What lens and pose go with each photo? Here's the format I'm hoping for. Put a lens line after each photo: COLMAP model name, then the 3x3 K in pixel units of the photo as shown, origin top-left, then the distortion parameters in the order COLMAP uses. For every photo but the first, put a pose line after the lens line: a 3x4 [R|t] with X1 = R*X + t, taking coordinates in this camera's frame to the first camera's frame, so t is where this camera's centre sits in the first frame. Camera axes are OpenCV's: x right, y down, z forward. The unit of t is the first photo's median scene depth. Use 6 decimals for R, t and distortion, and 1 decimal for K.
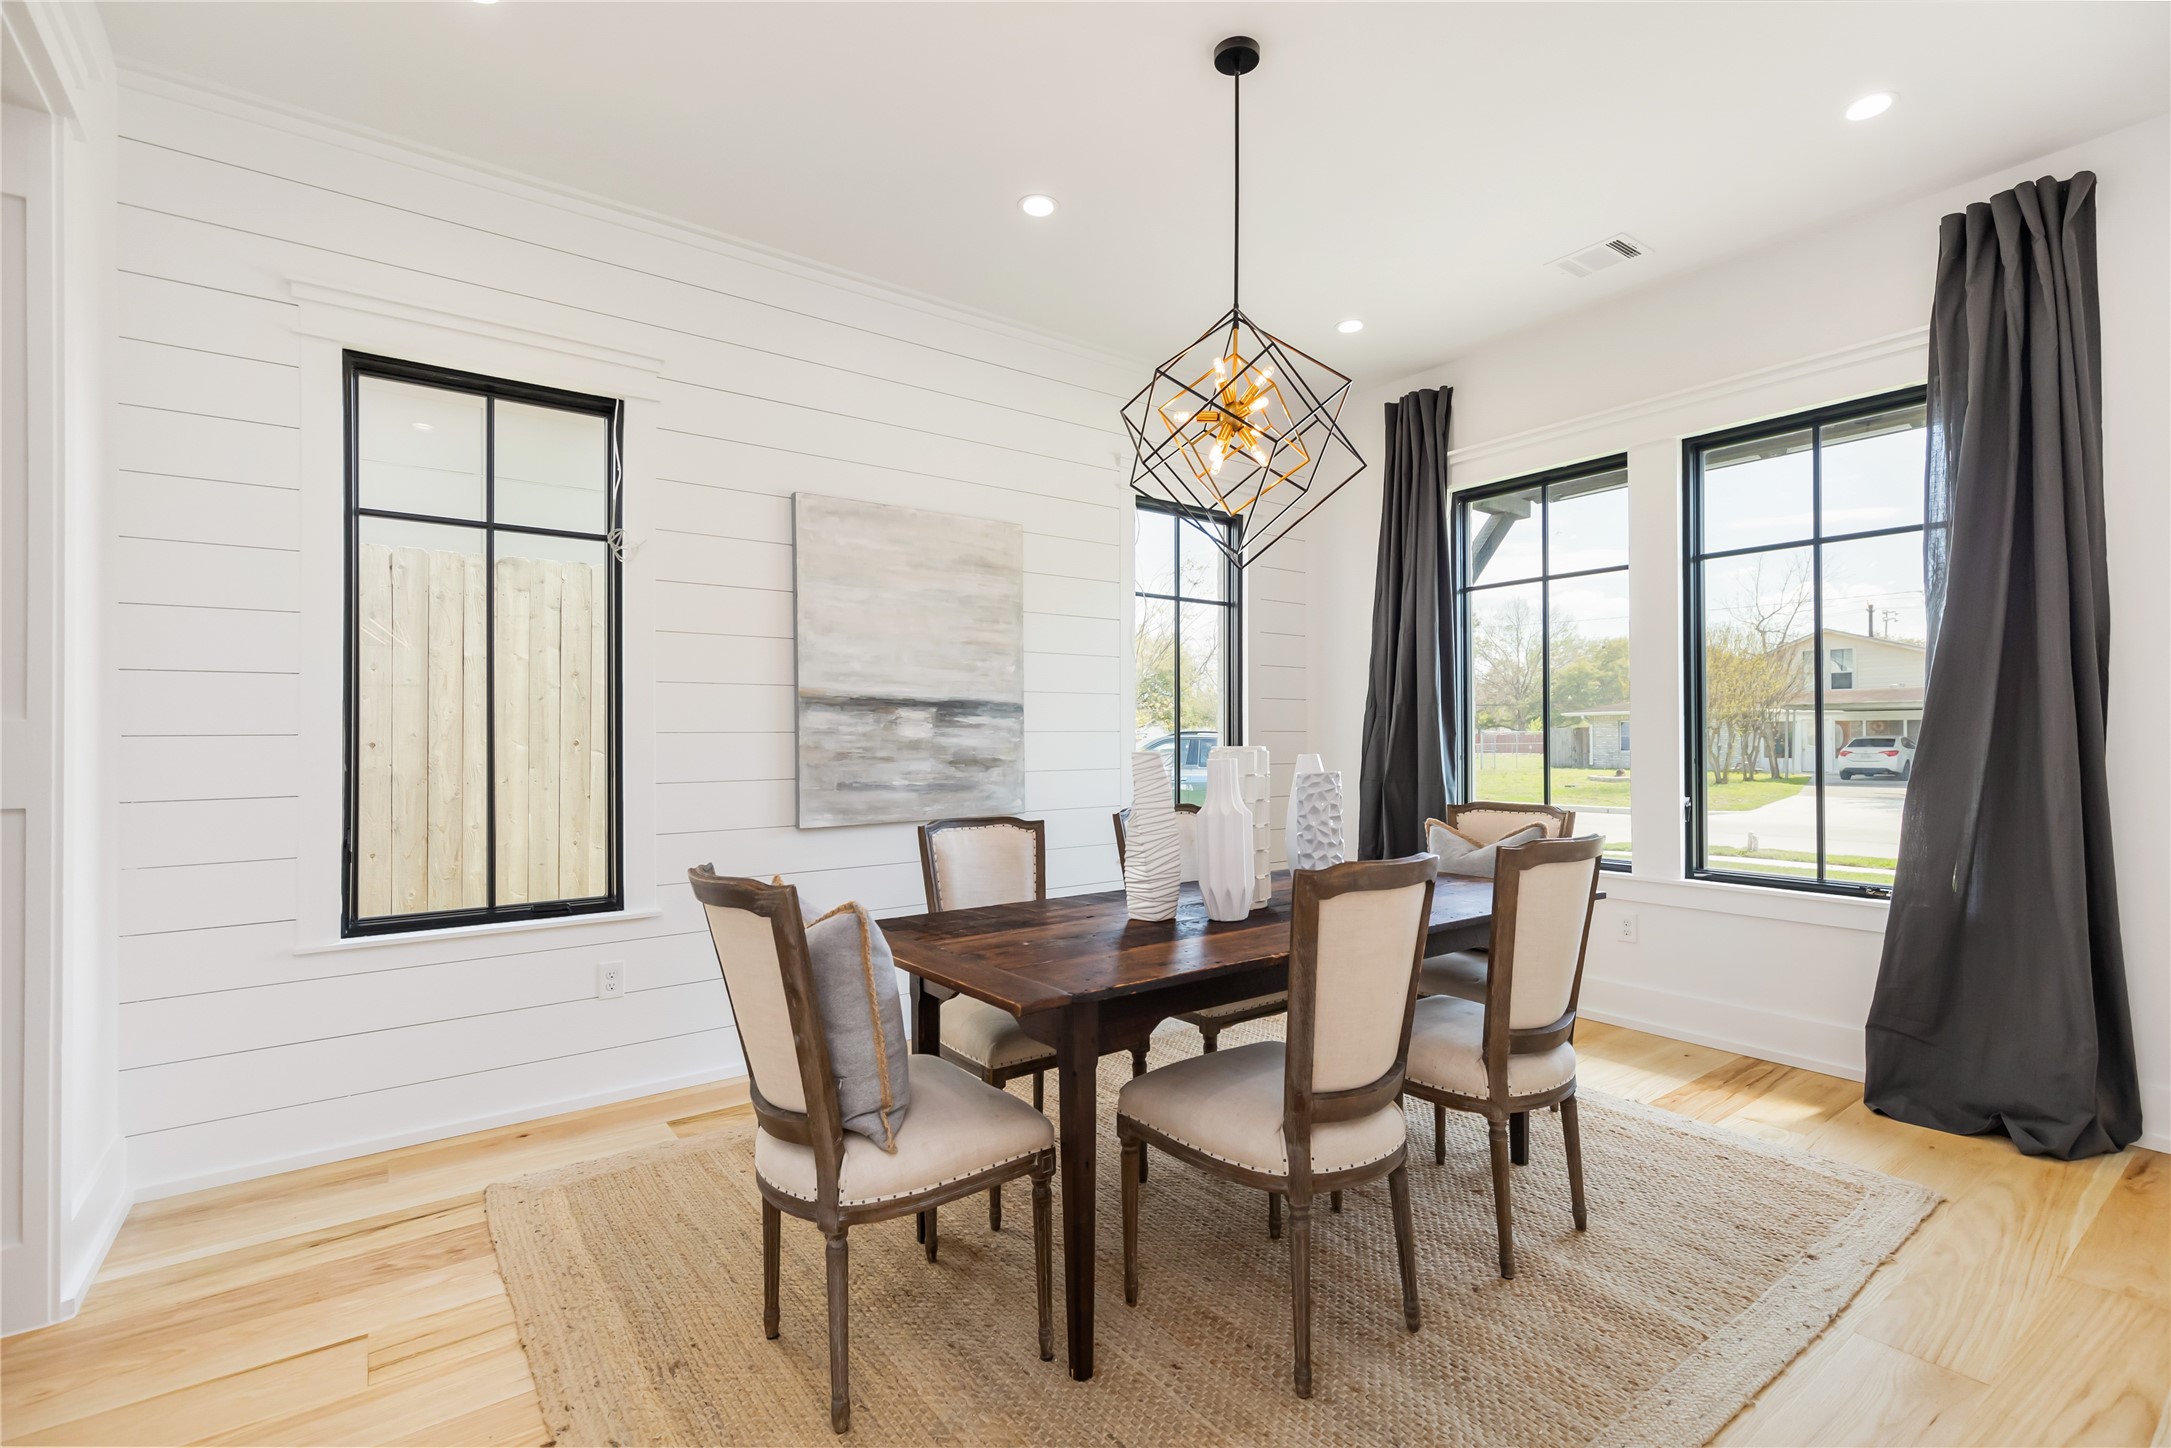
lens RADIAL K [[983.0, 0, 1082.9], [0, 983.0, 723.7], [0, 0, 1]] dist [0.004884, -0.000042]
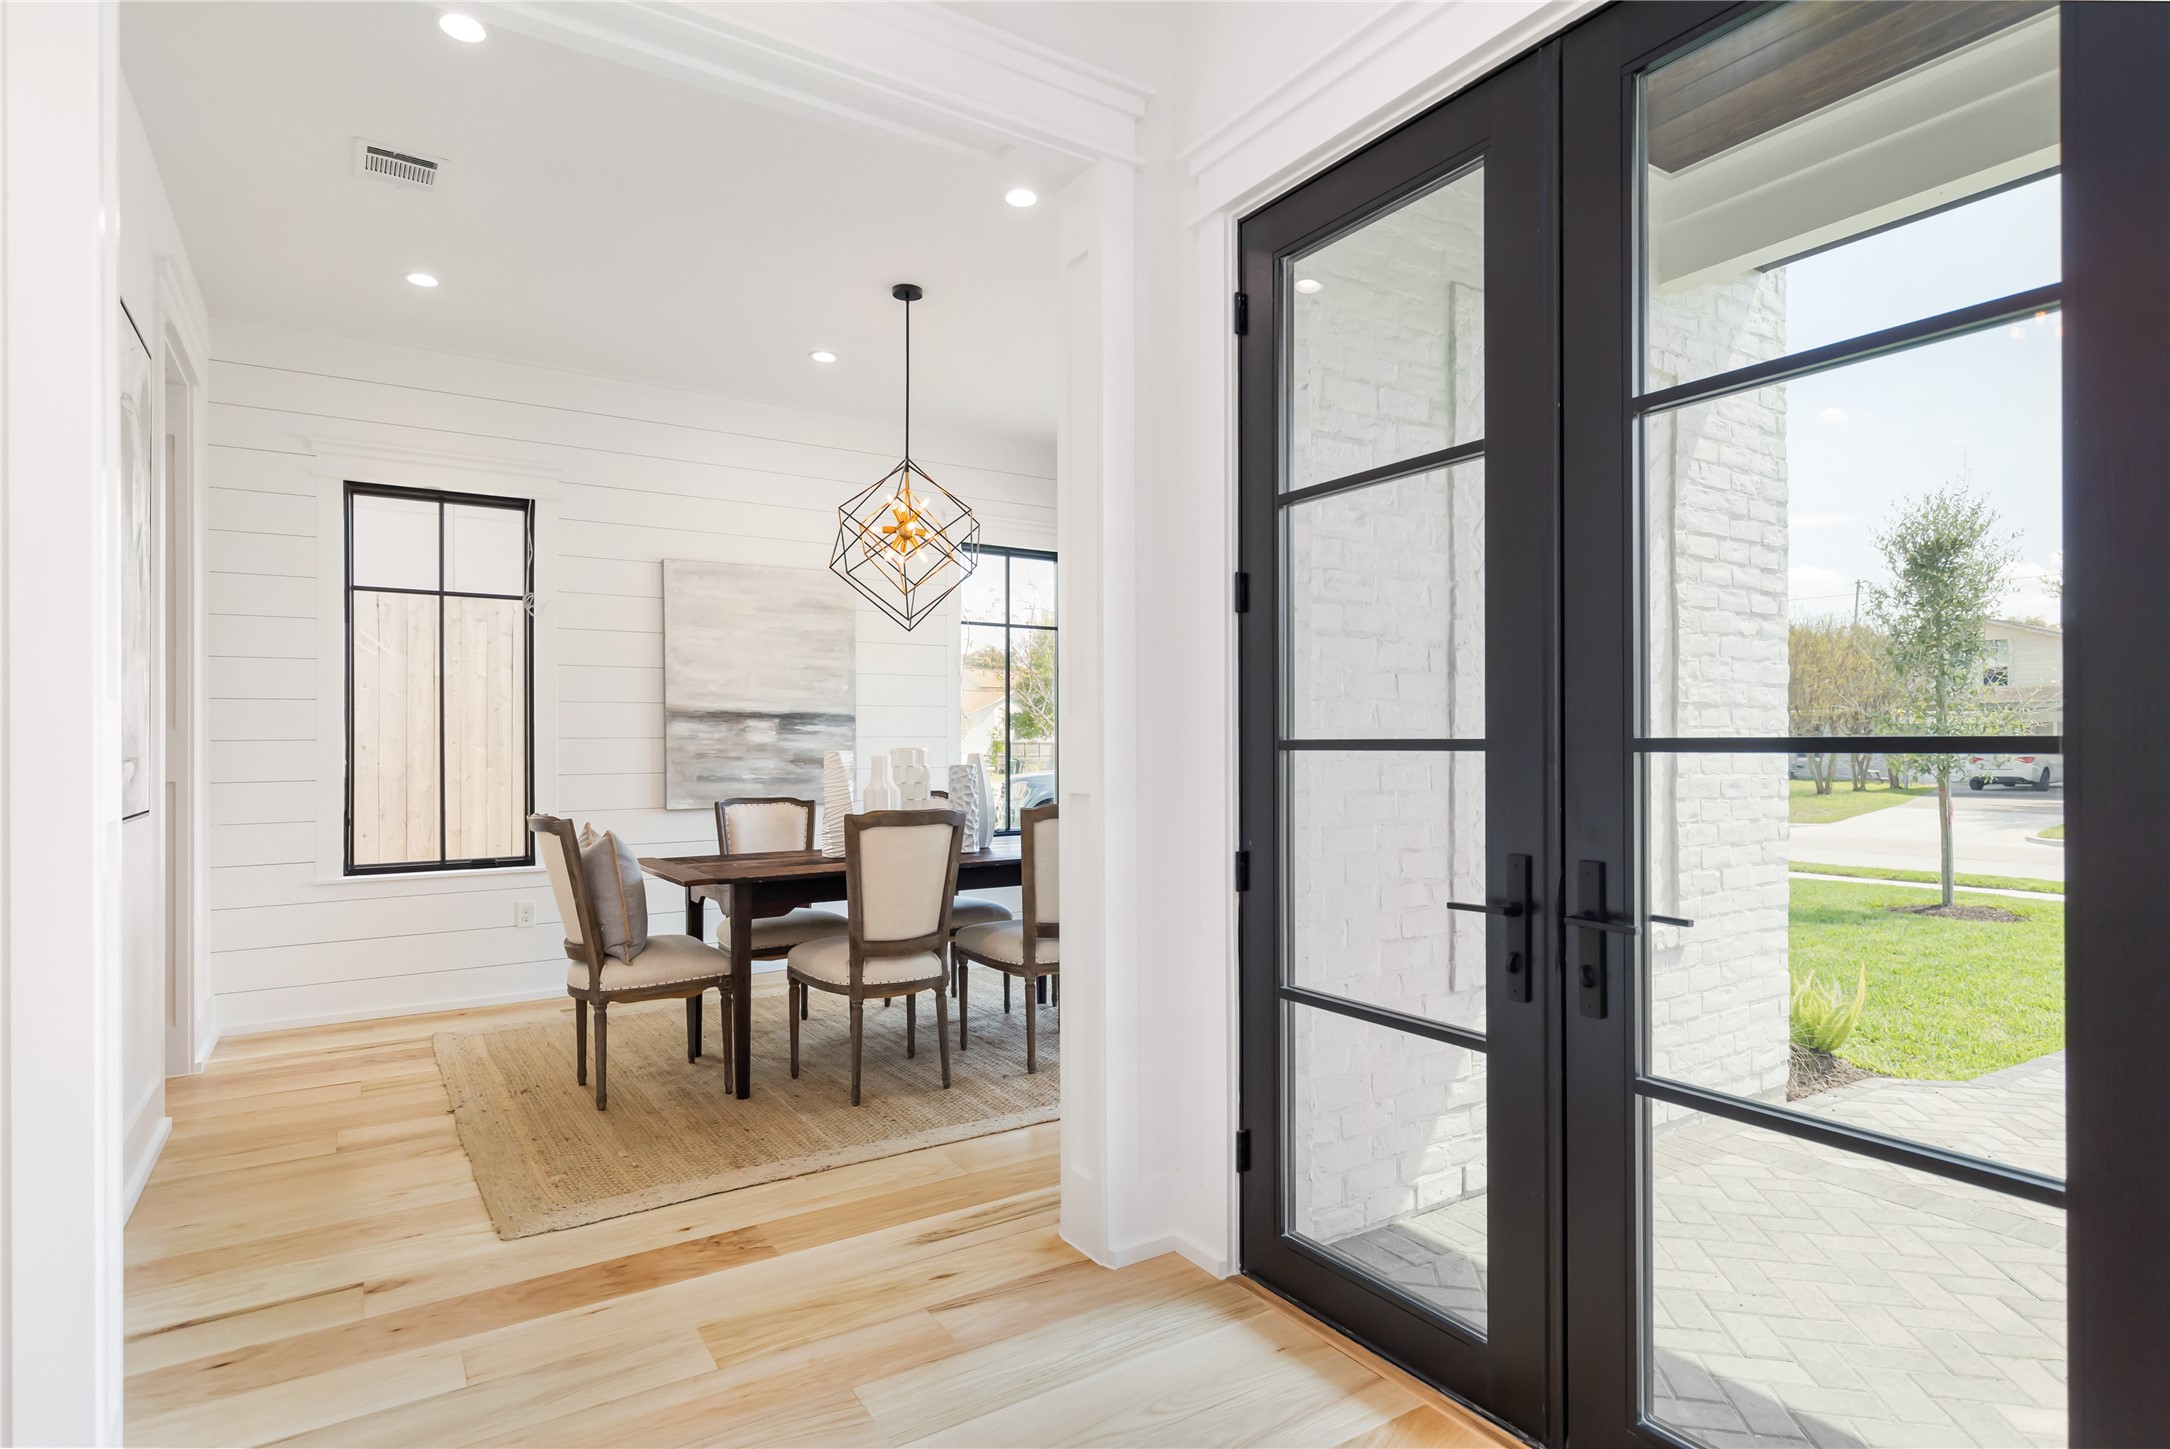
lens RADIAL K [[1137.2, 0, 1090.4], [0, 1137.2, 731.0], [0, 0, 1]] dist [-0.005480, 0.001041]
pose [[0.998346, -0.000414, -0.057490, 0.407806], [0.000670, 0.999990, 0.004435, -0.007695], [0.057488, -0.004466, 0.998336, -0.556375]]
